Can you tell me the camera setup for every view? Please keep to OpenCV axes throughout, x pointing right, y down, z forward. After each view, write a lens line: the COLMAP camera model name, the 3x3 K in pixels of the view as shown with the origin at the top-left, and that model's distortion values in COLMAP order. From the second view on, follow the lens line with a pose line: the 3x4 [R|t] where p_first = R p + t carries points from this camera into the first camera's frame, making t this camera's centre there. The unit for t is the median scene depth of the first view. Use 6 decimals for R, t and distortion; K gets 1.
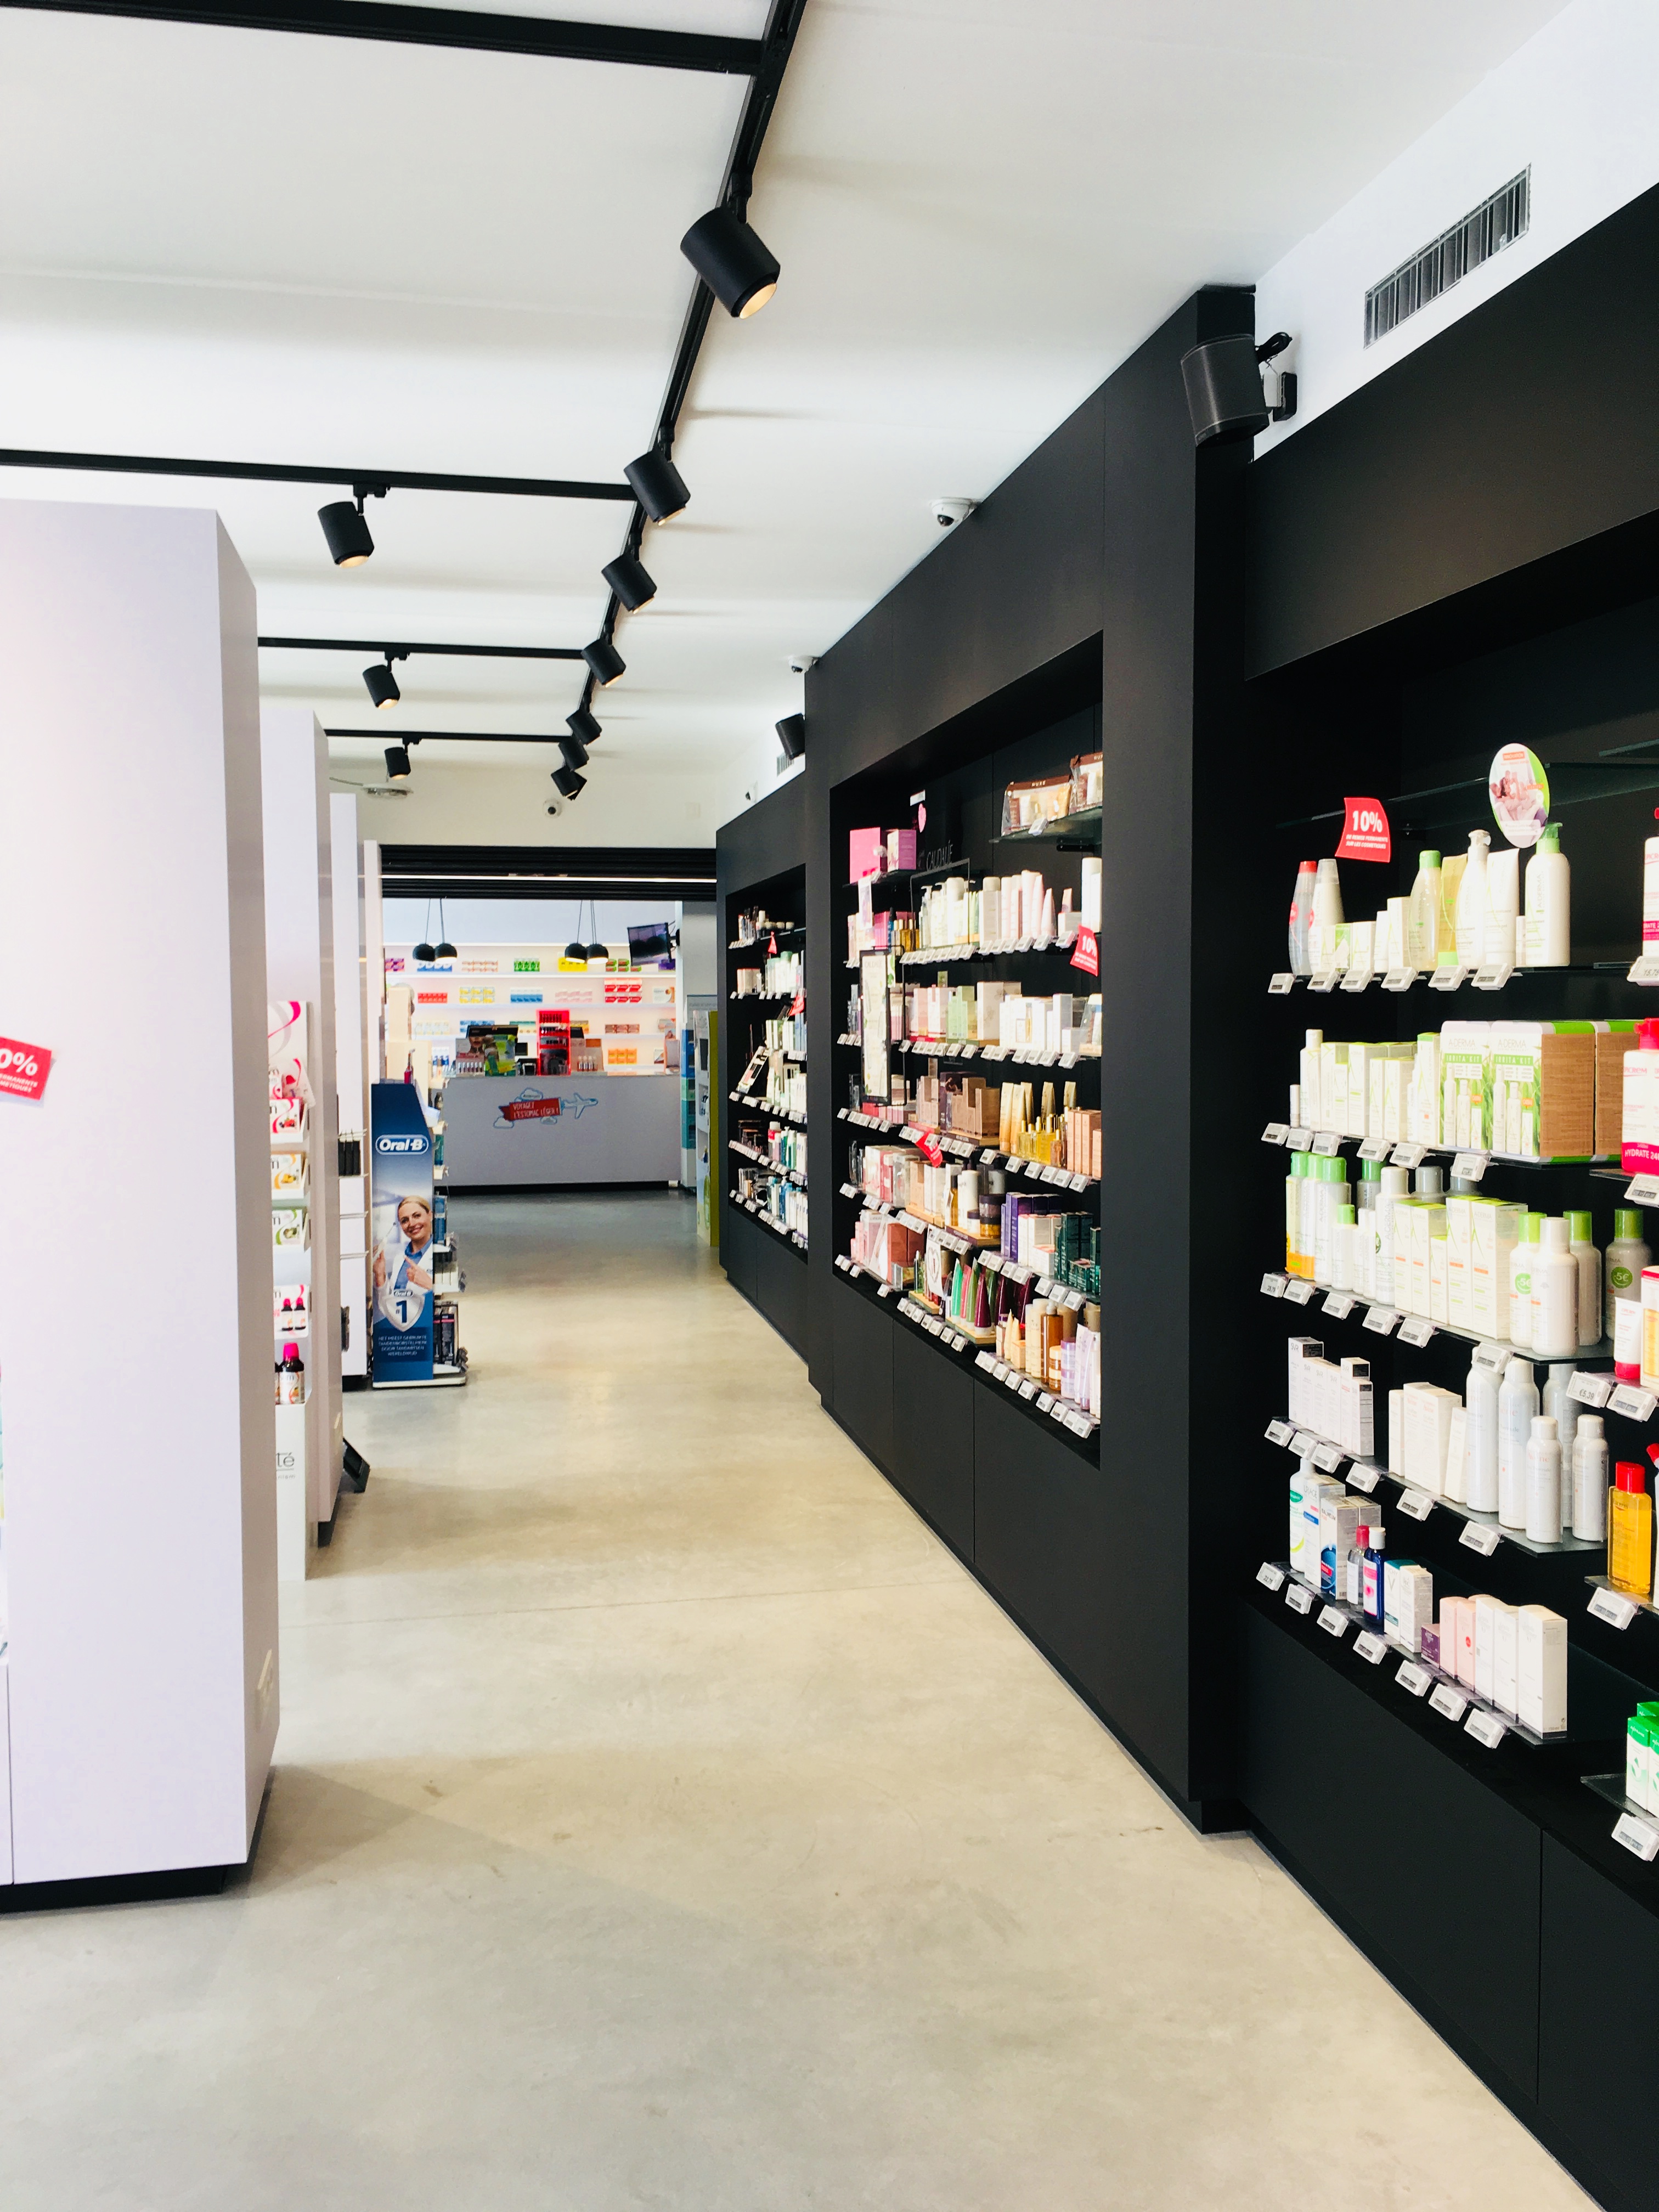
lens RADIAL K [[1888.7, 0, 829.5], [0, 1888.7, 1106.0], [0, 0, 1]] dist [0.045976, -0.004783]
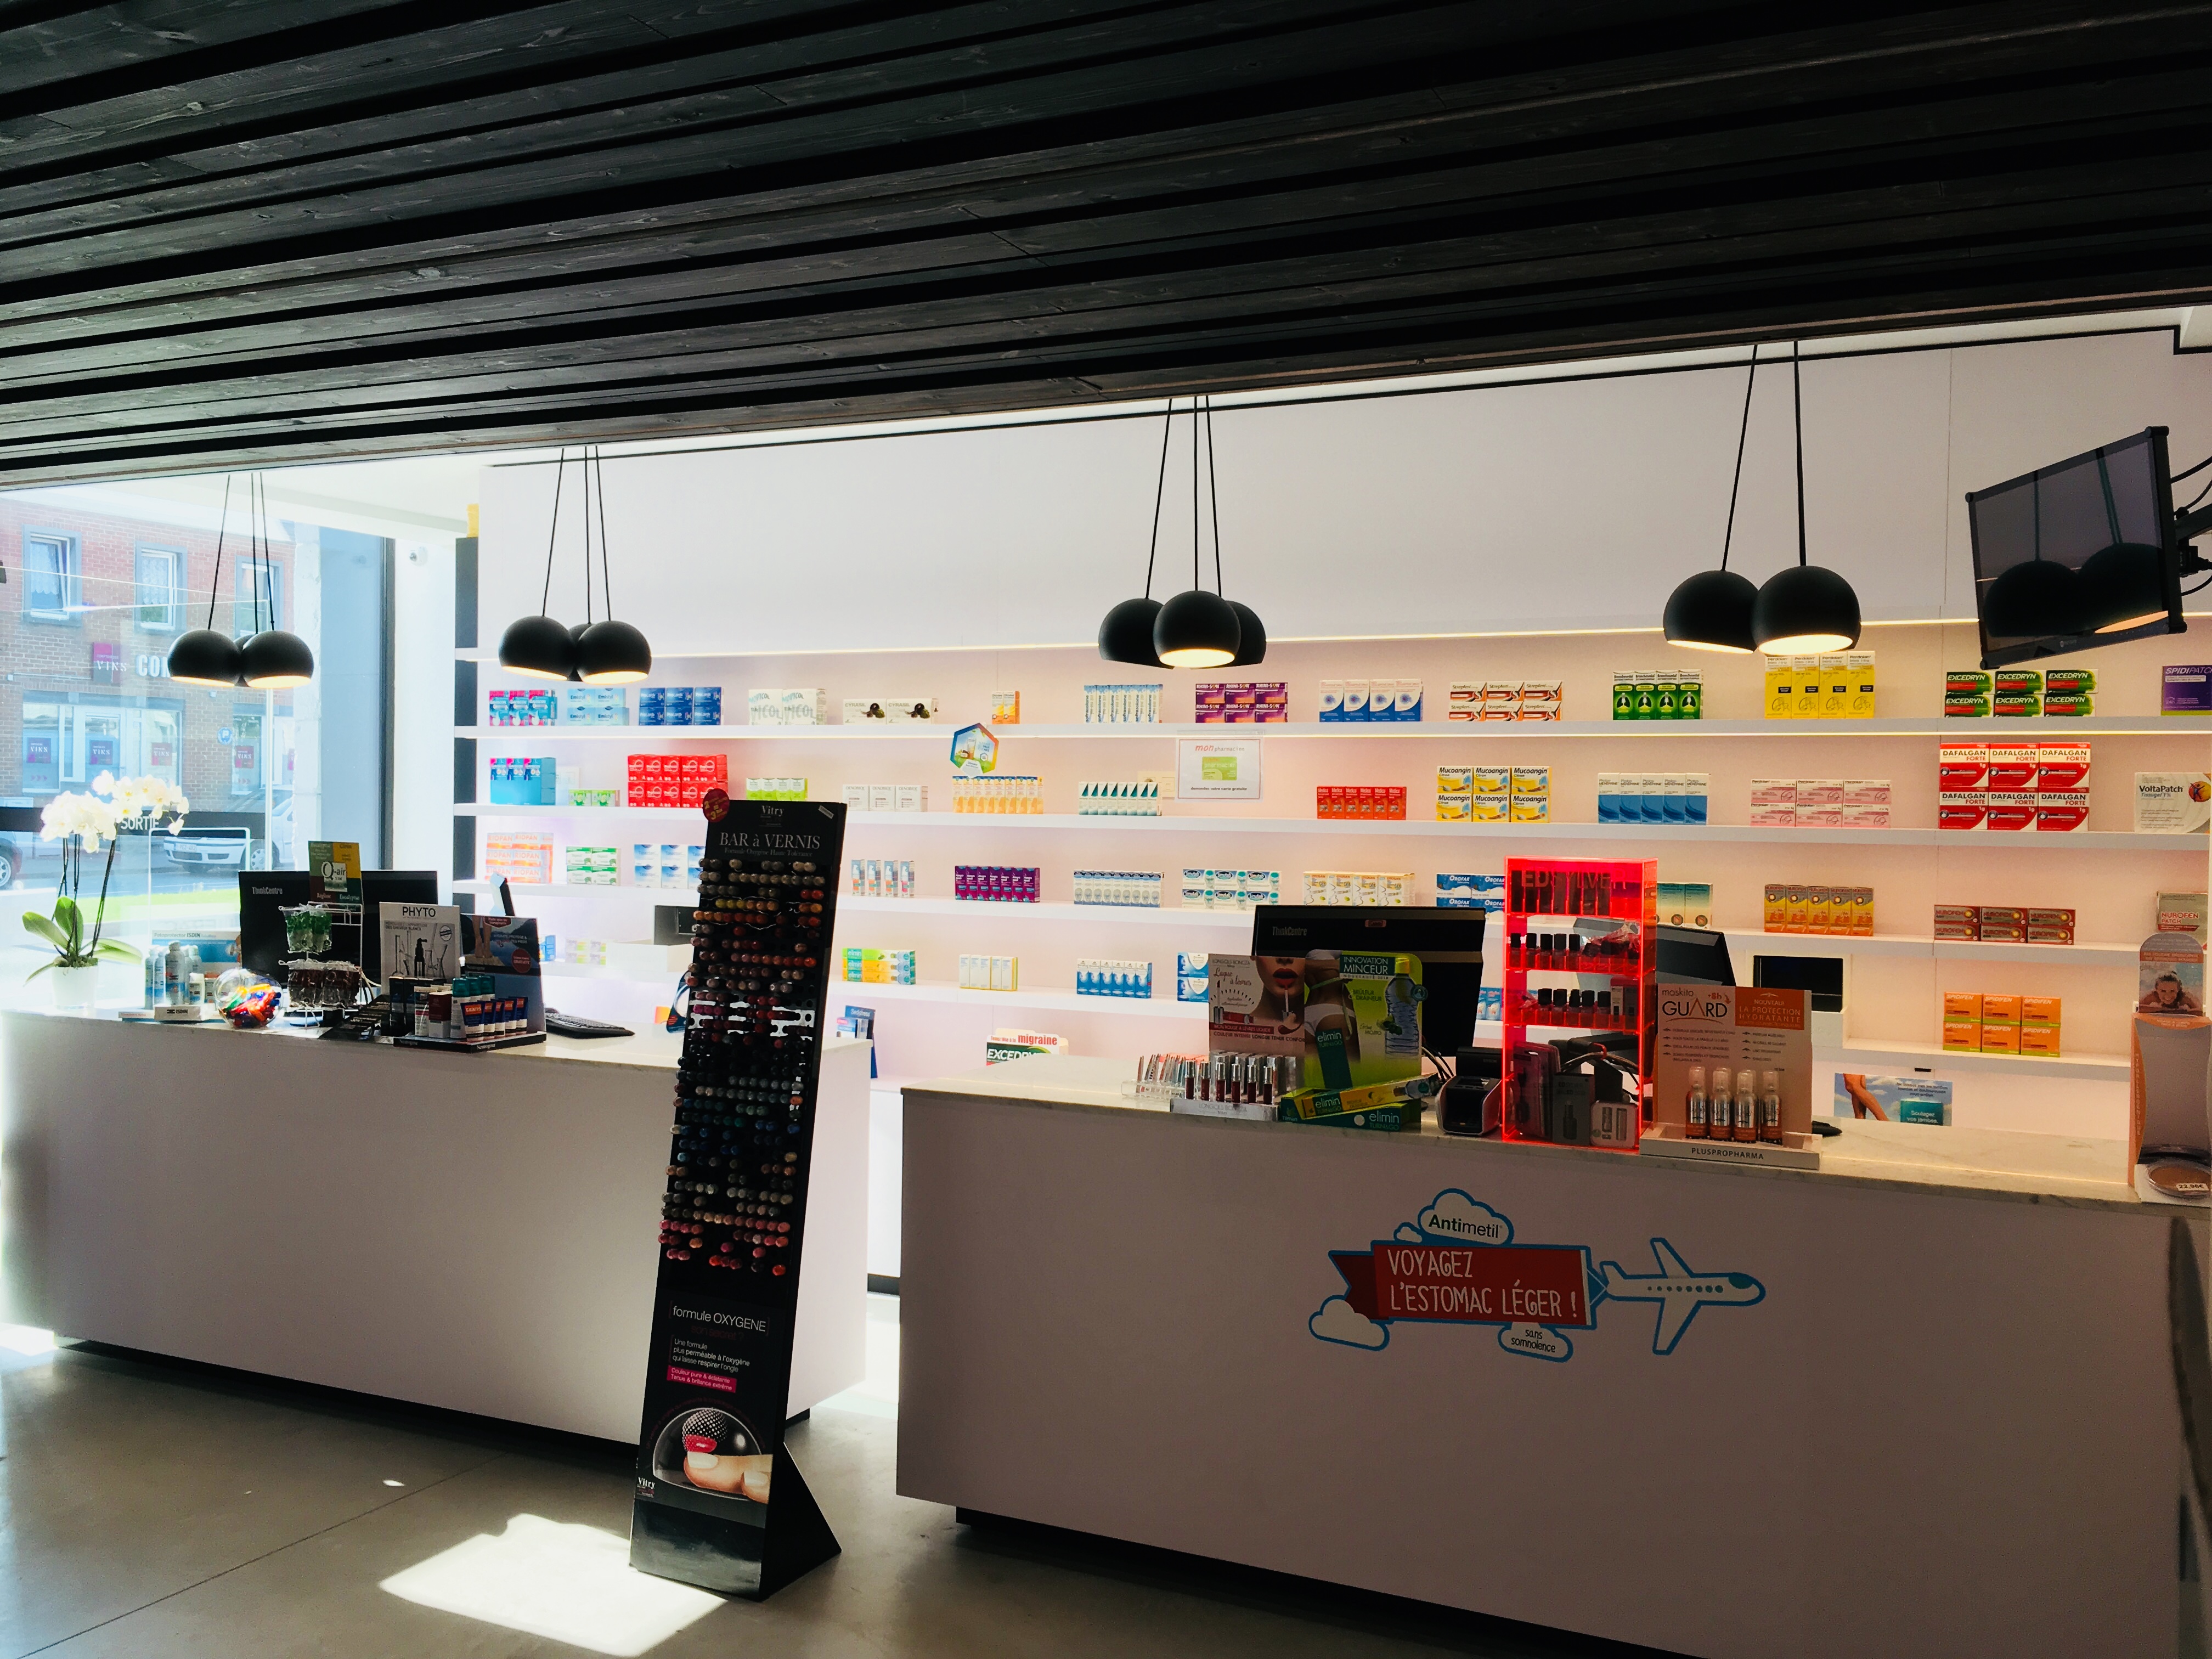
lens RADIAL K [[1888.7, 0, 1106.0], [0, 1888.7, 829.5], [0, 0, 1]] dist [0.045976, -0.004783]
pose [[0.801769, 0.024889, -0.597116, -0.054158], [-0.051585, 0.998286, -0.027655, -0.044336], [0.595404, 0.052975, 0.801678, 0.770847]]
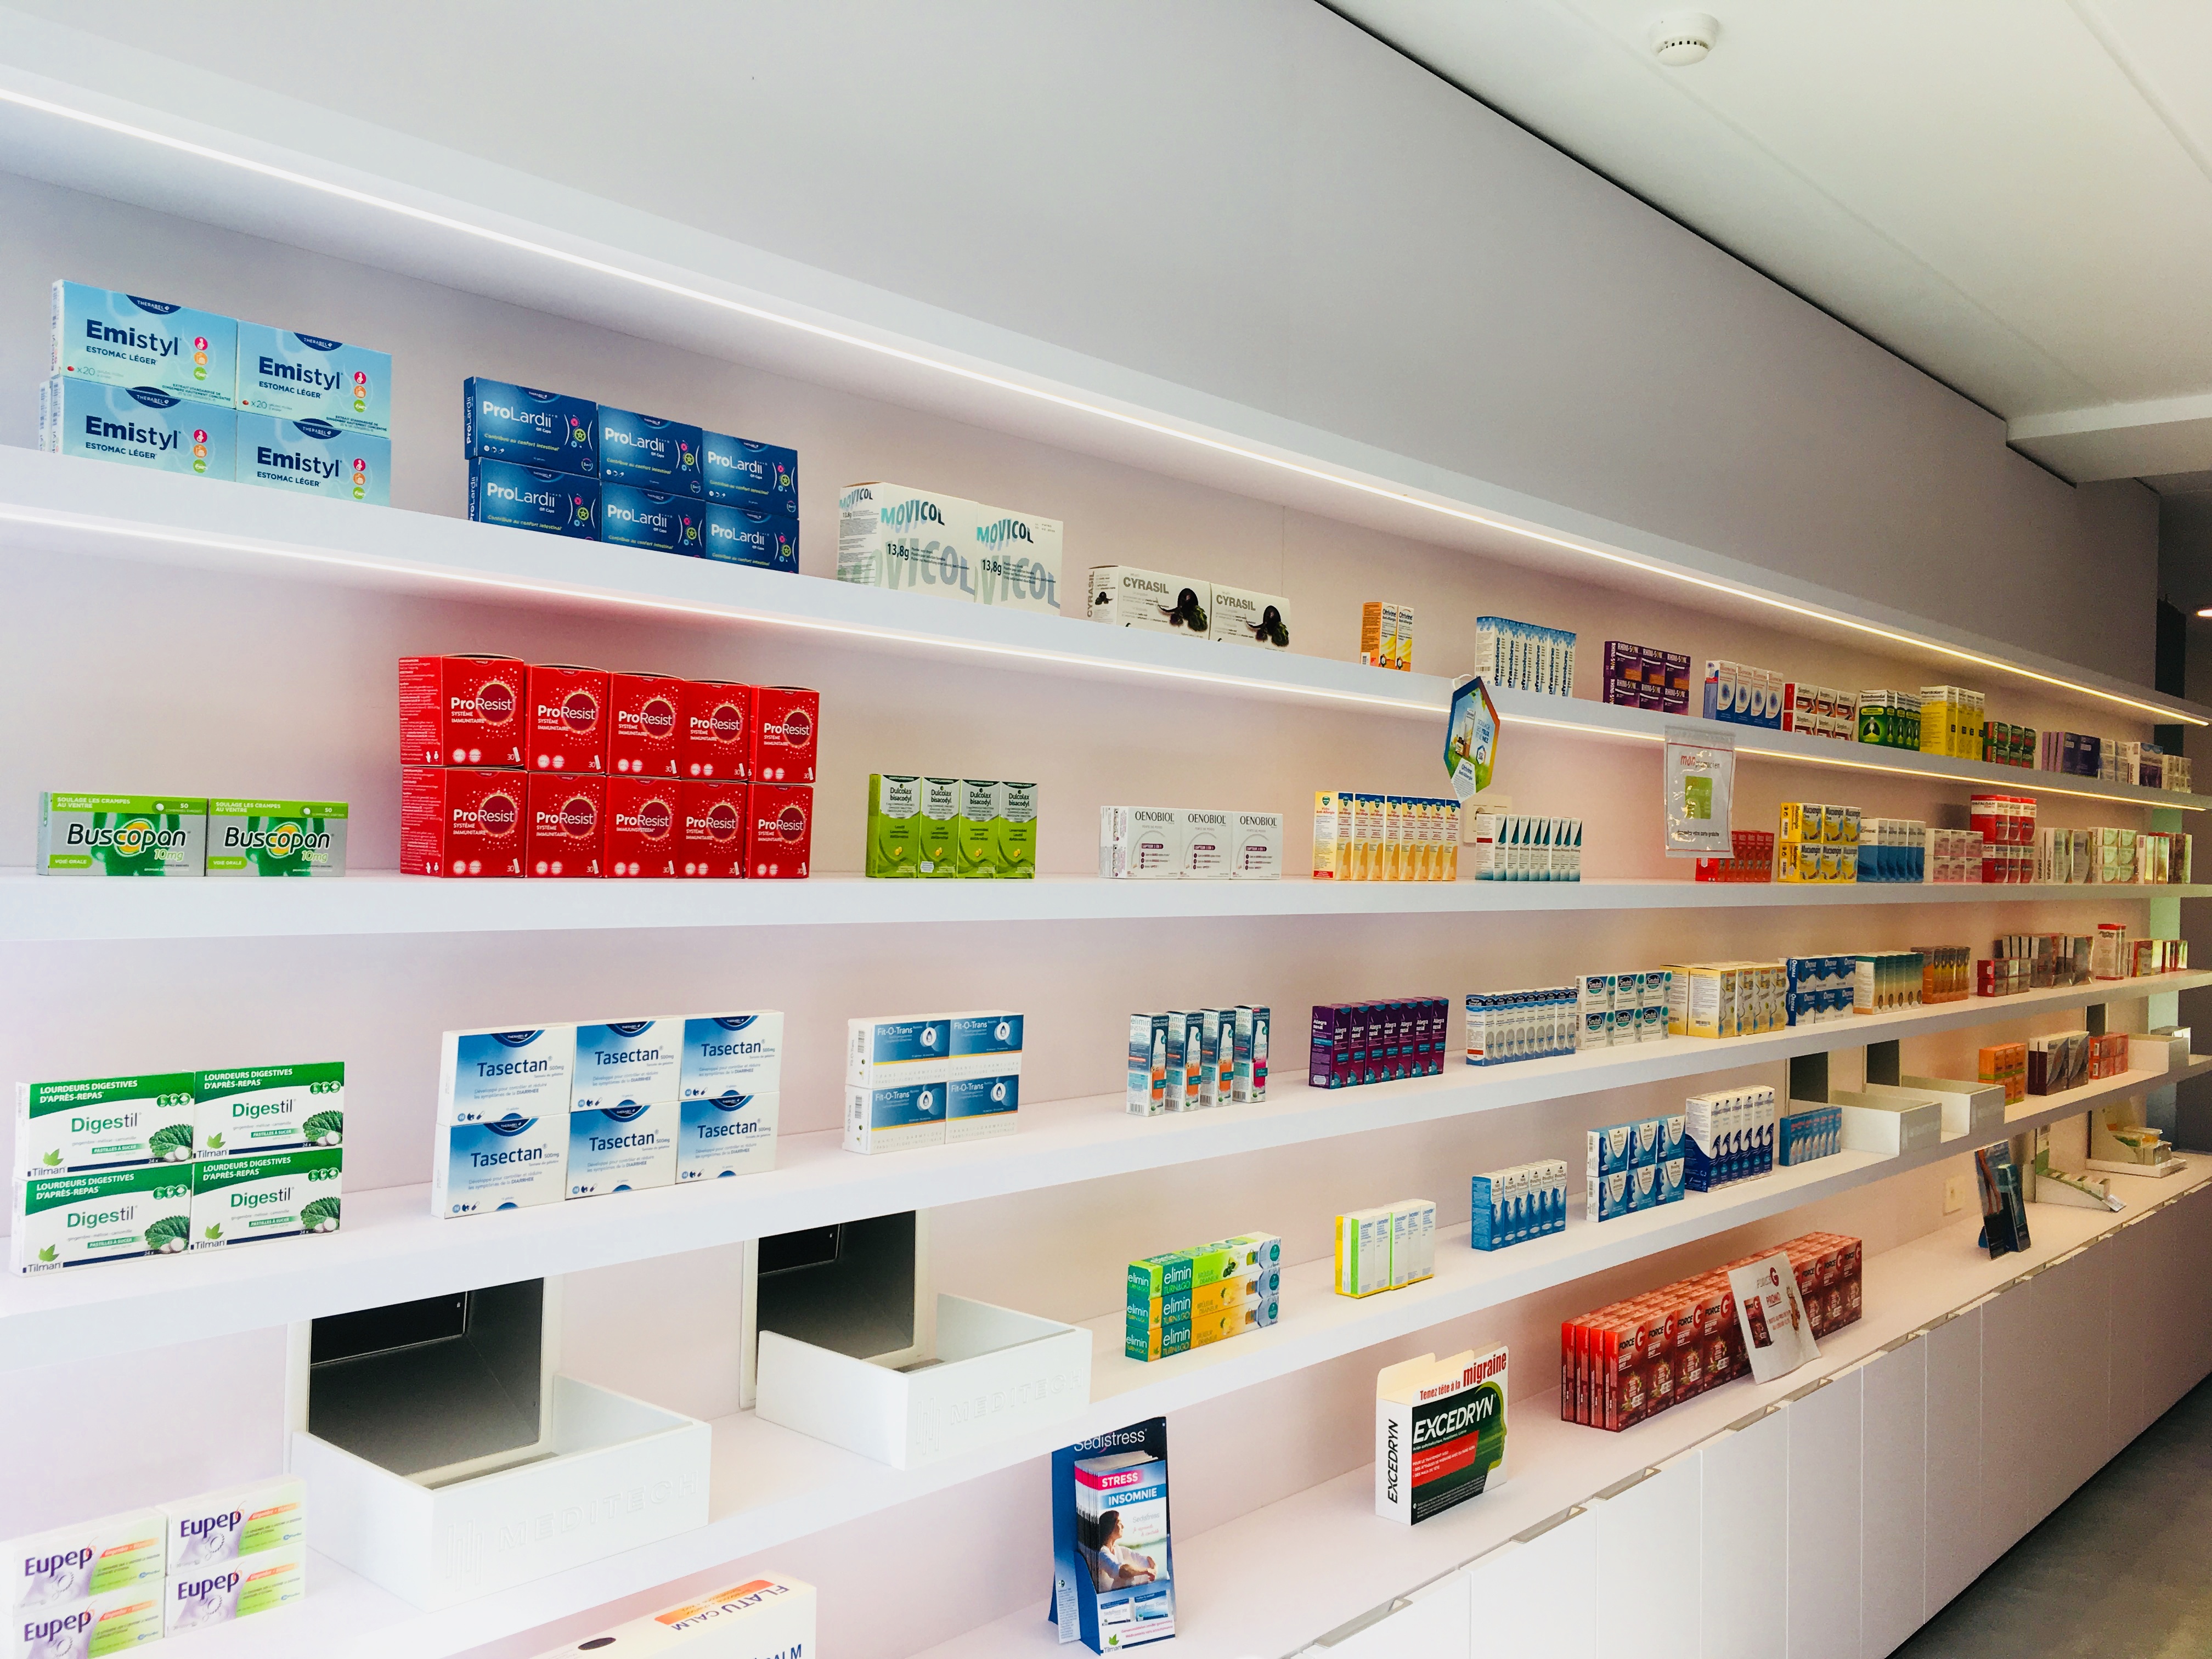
lens RADIAL K [[1888.7, 0, 1106.0], [0, 1888.7, 829.5], [0, 0, 1]] dist [0.045976, -0.004783]
pose [[0.789251, 0.030481, 0.613314, -0.381659], [0.004039, 0.998488, -0.054822, -0.051550], [-0.614057, 0.045745, 0.787935, 0.926440]]
